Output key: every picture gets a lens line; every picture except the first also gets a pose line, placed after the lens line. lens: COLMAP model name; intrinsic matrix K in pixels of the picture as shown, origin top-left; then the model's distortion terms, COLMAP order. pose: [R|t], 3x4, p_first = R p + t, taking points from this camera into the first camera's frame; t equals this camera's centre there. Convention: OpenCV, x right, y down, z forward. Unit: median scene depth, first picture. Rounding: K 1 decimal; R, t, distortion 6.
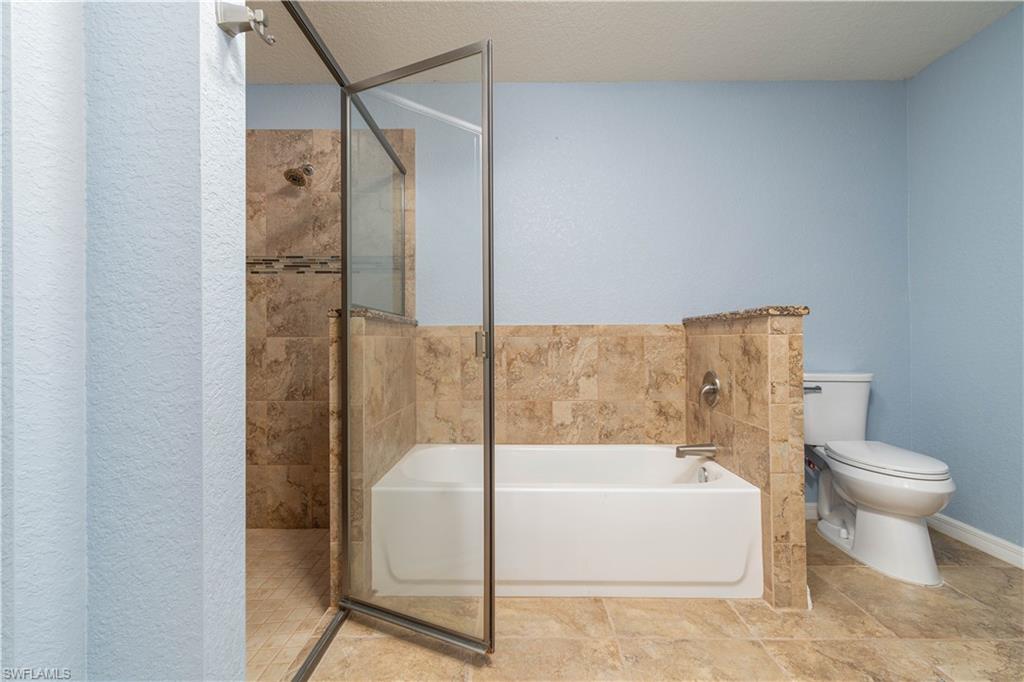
lens RADIAL K [[439.5, 0, 512.0], [0, 439.5, 341.3], [0, 0, 1]] dist [-0.001176, -0.000030]
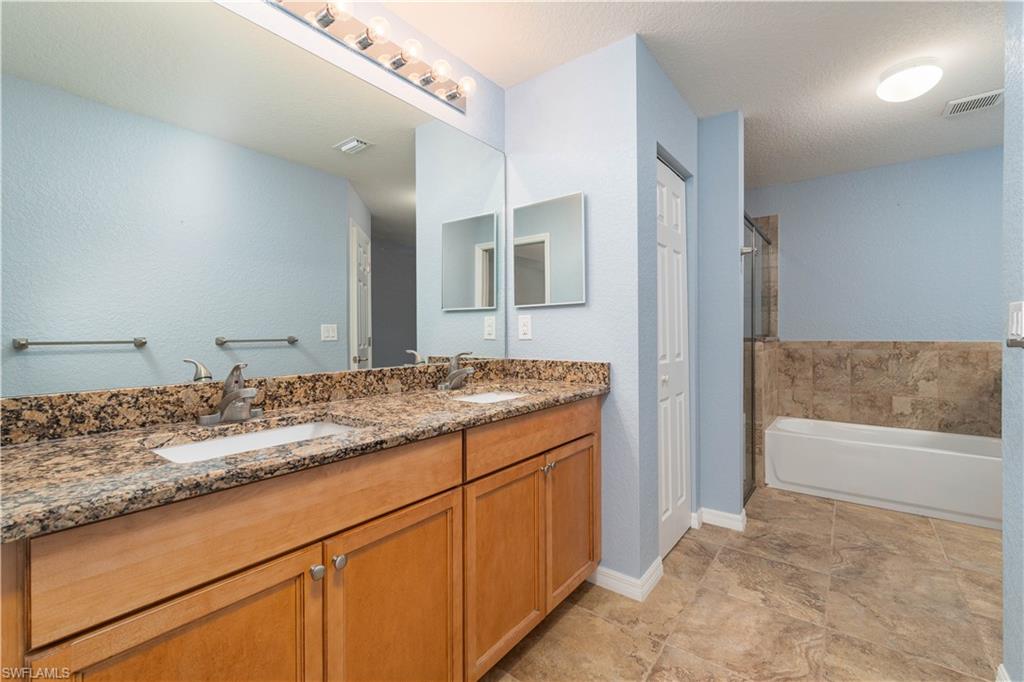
lens RADIAL K [[439.5, 0, 510.5], [0, 439.5, 338.3], [0, 0, 1]] dist [-0.001176, -0.000030]
pose [[0.799455, 0.007452, -0.600680, -0.040424], [0.000951, 0.999906, 0.013671, -0.066722], [0.600726, -0.011501, 0.799372, -0.828250]]
